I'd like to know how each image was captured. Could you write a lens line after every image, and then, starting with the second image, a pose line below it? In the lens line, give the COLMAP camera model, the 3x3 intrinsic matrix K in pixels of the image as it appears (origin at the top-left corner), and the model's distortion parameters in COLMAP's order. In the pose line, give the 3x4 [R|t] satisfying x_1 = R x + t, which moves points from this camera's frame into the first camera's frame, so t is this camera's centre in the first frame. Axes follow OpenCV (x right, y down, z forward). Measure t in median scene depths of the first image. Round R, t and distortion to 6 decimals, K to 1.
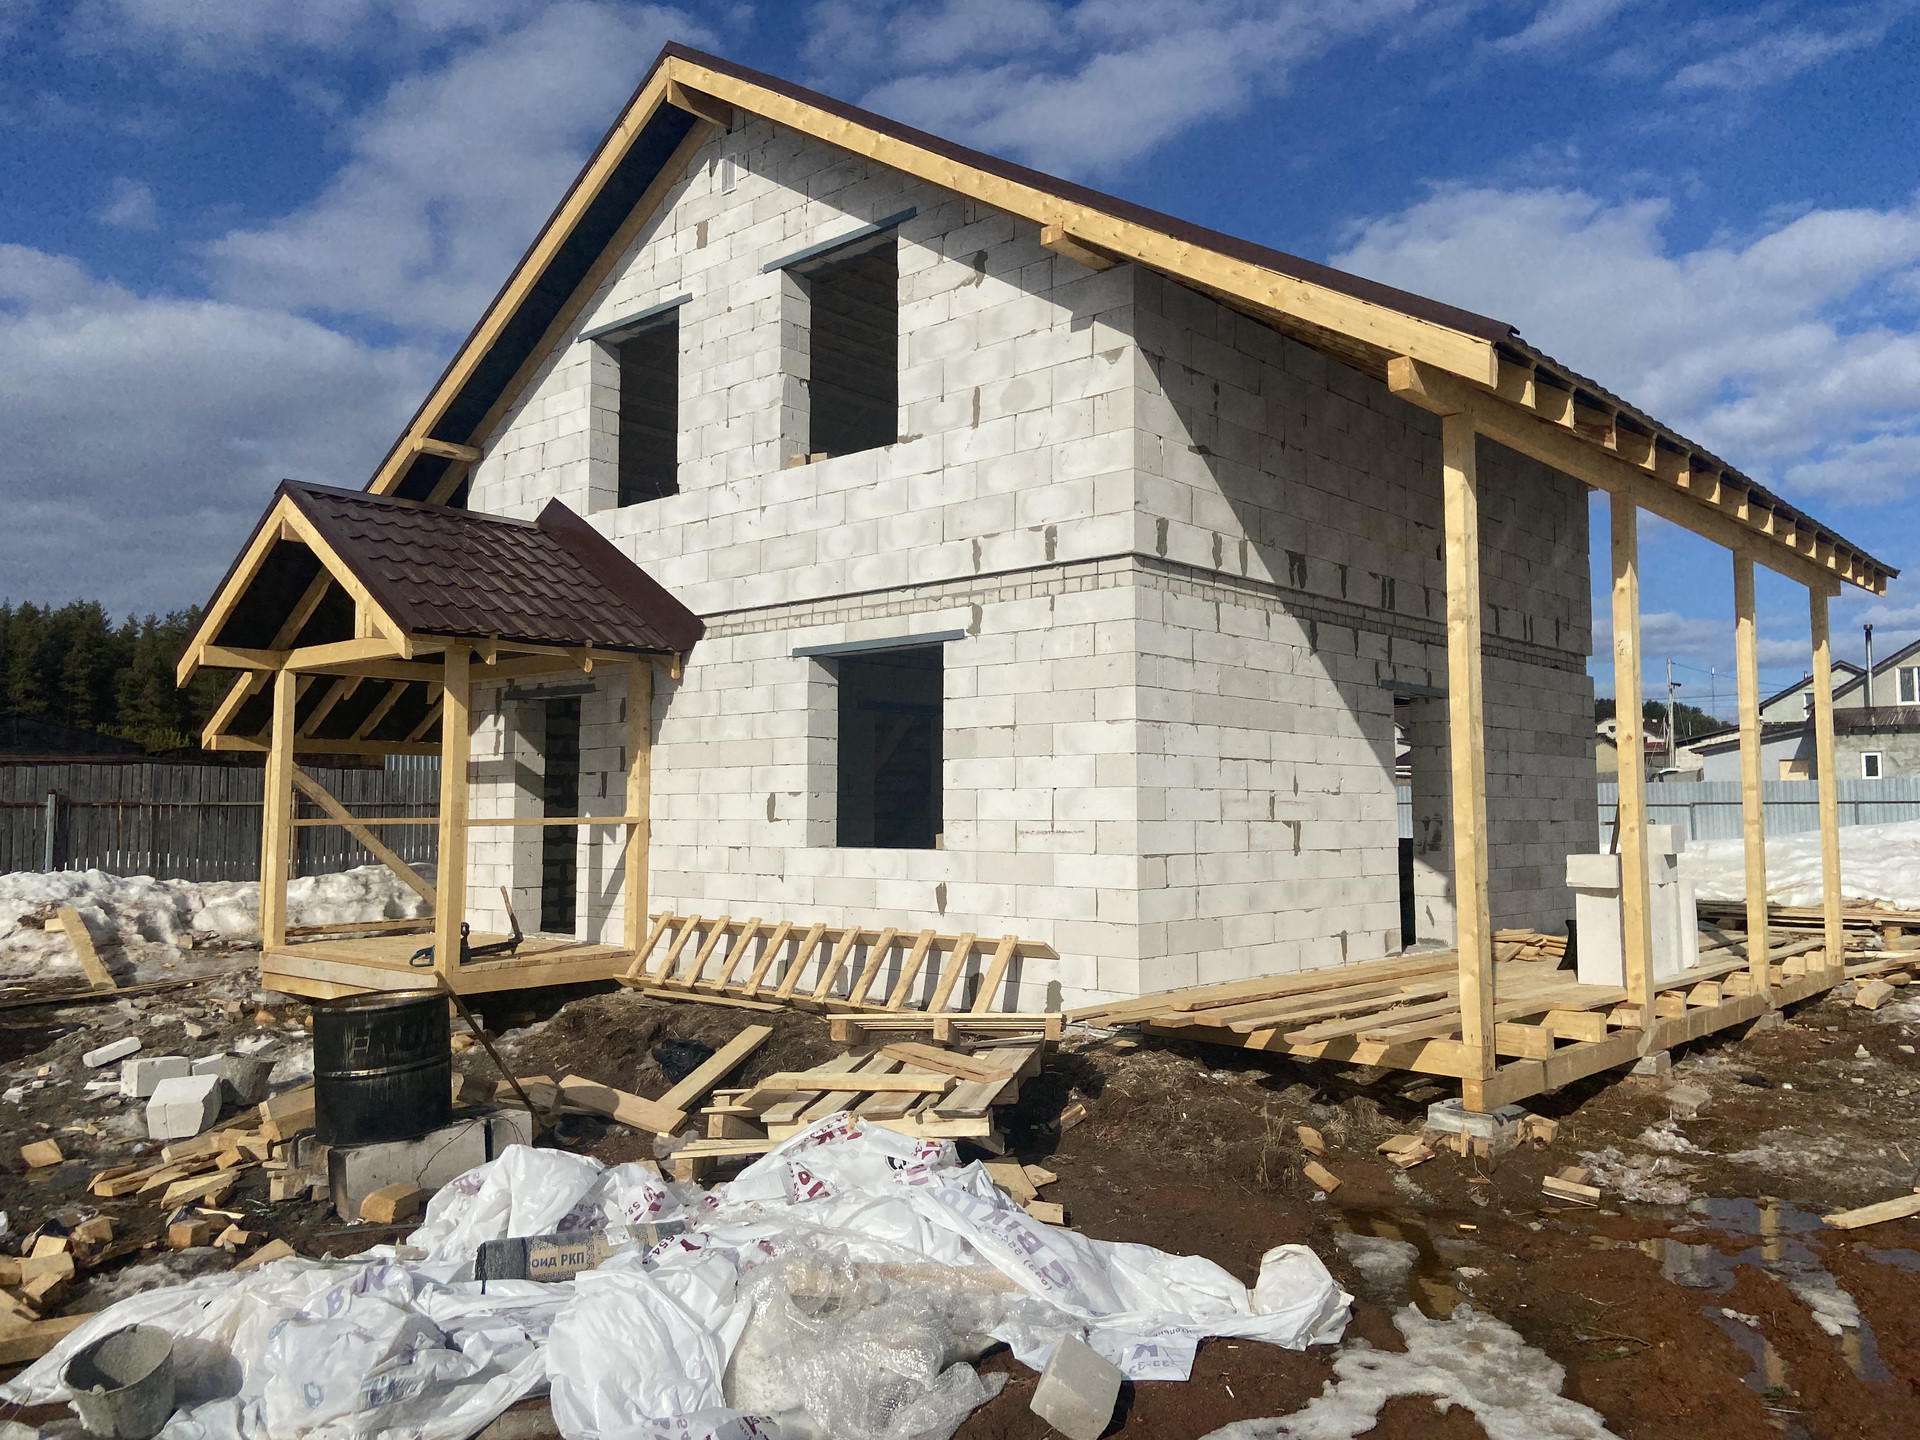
lens RADIAL K [[1447.8, 0, 964.2], [0, 1447.8, 706.1], [0, 0, 1]] dist [0.066137, -0.048905]
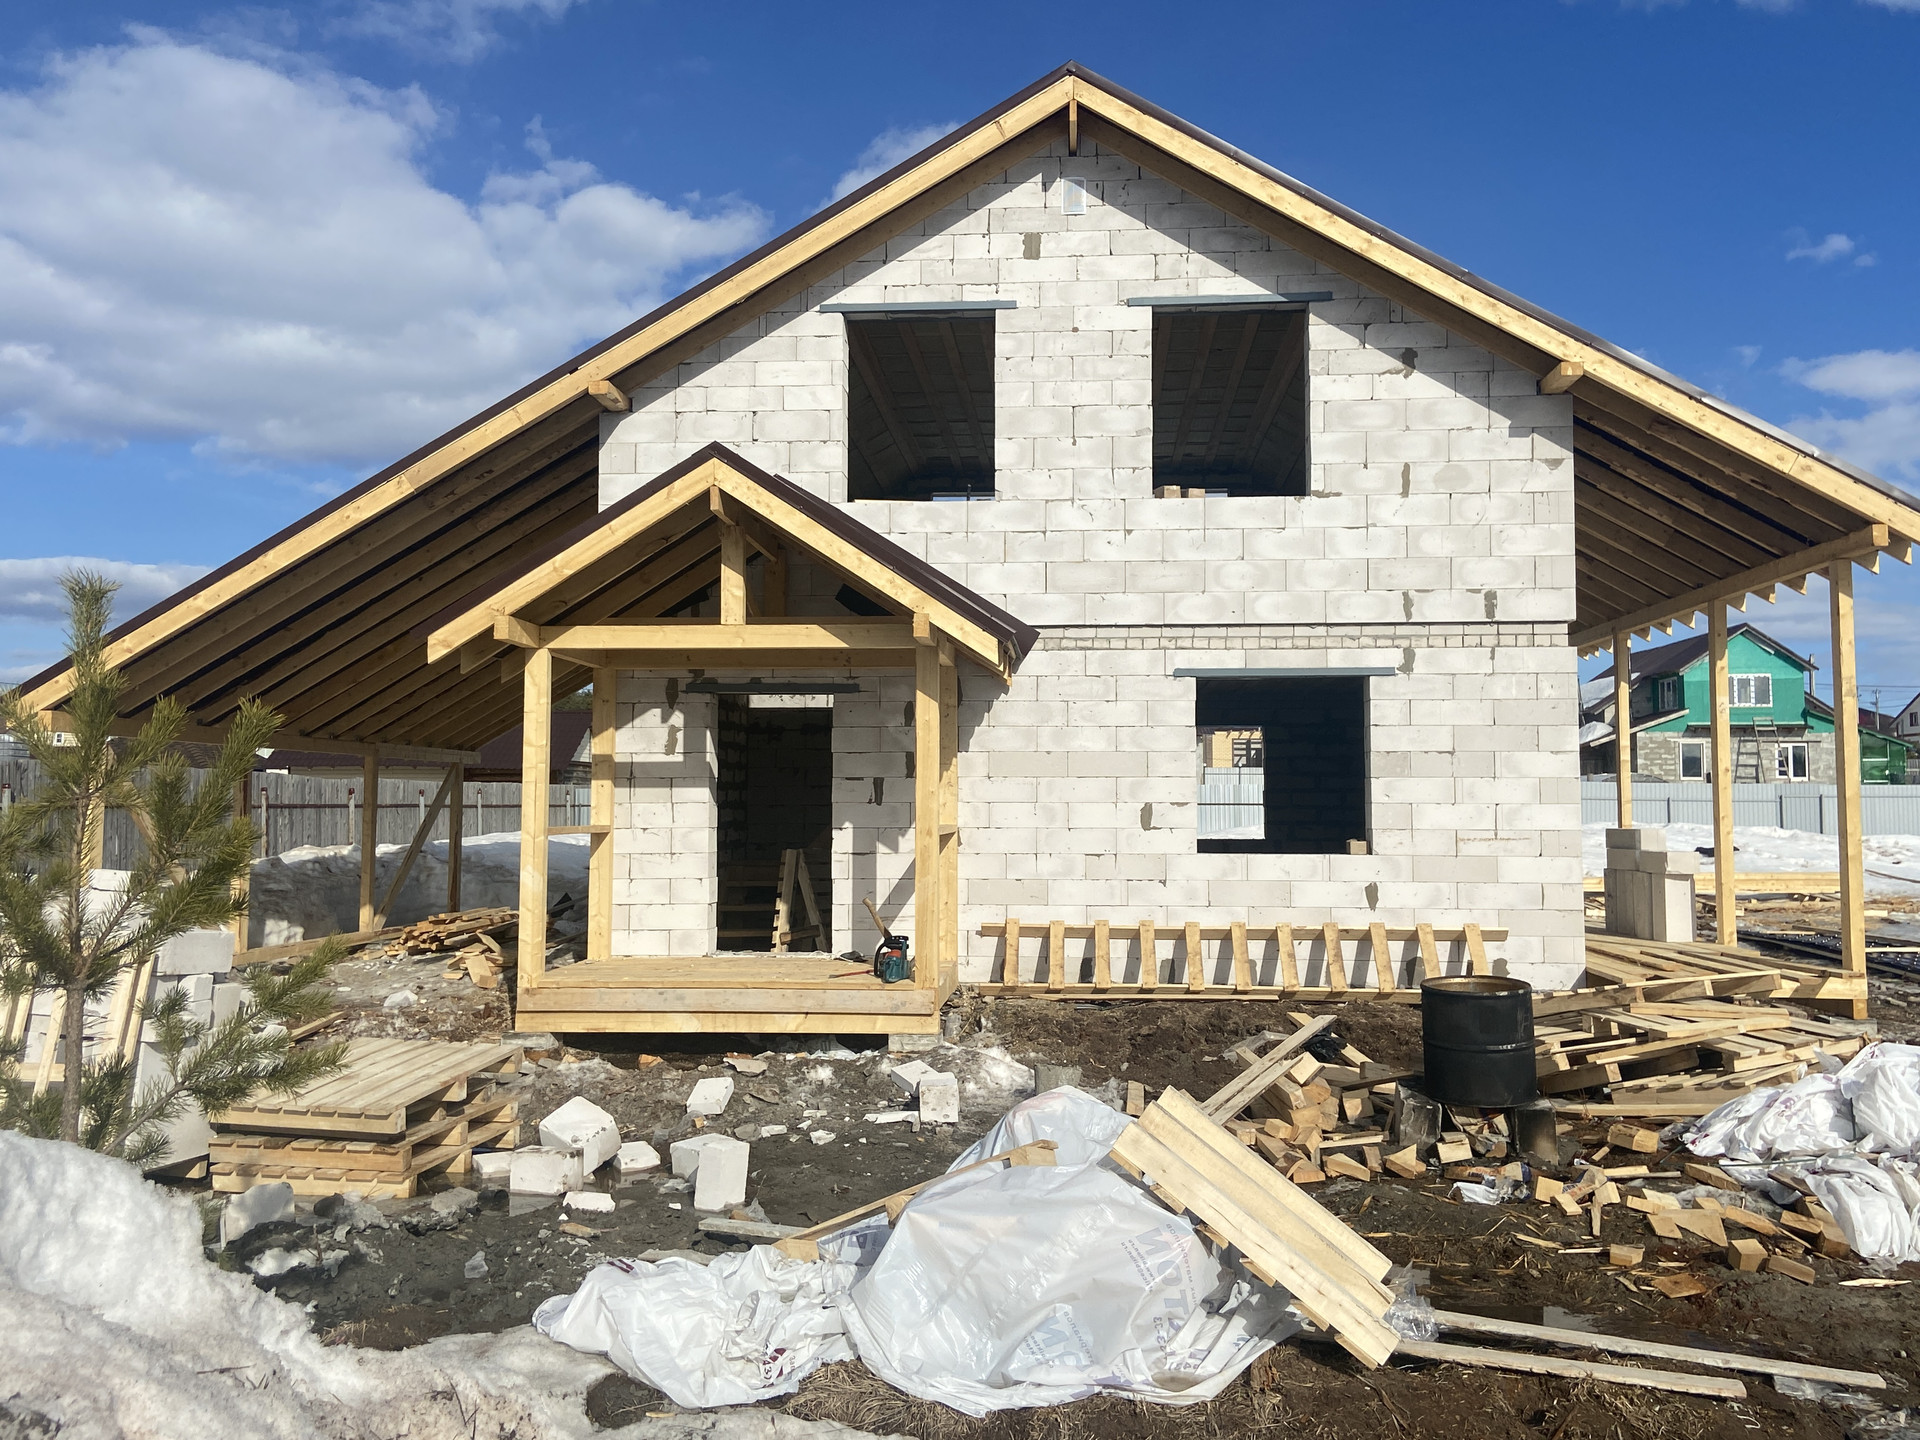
lens RADIAL K [[1637.7, 0, 964.7], [0, 1637.7, 705.8], [0, 0, 1]] dist [0.076089, 0.034493]
pose [[0.795754, 0.041874, 0.604171, -1.017194], [-0.046837, 0.998874, -0.007541, 0.004424], [-0.603806, -0.022297, 0.796819, 0.133517]]
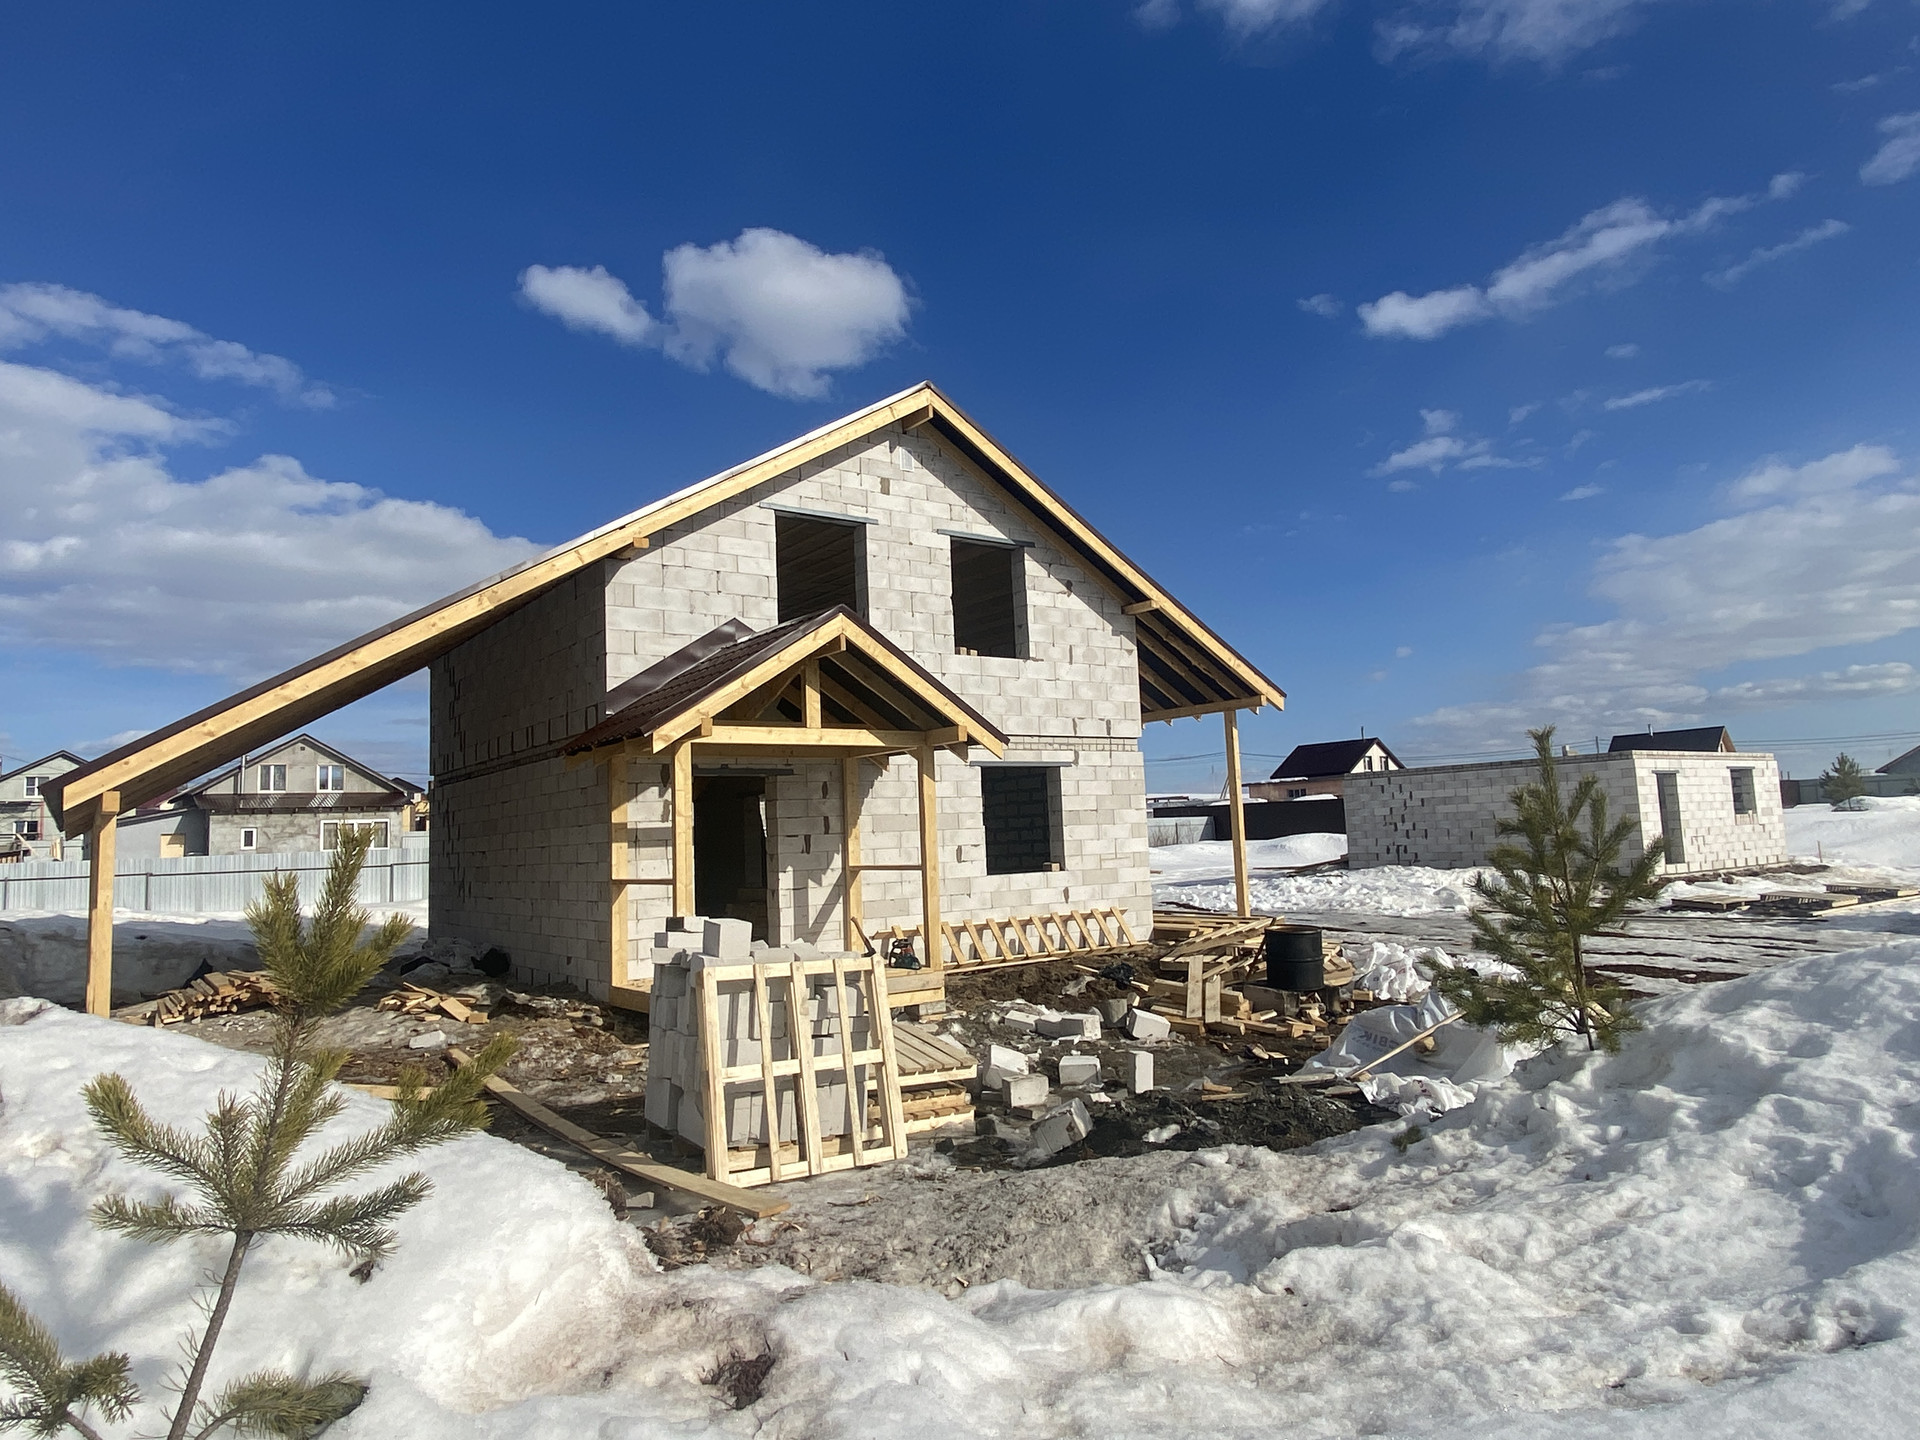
lens RADIAL K [[1180.0, 0, 946.0], [0, 1180.0, 717.4], [0, 0, 1]] dist [0.060039, -0.005817]
pose [[0.227301, 0.093236, 0.969351, -1.557063], [-0.032755, 0.995575, -0.088078, 0.034820], [-0.973274, -0.011731, 0.229349, 0.739145]]
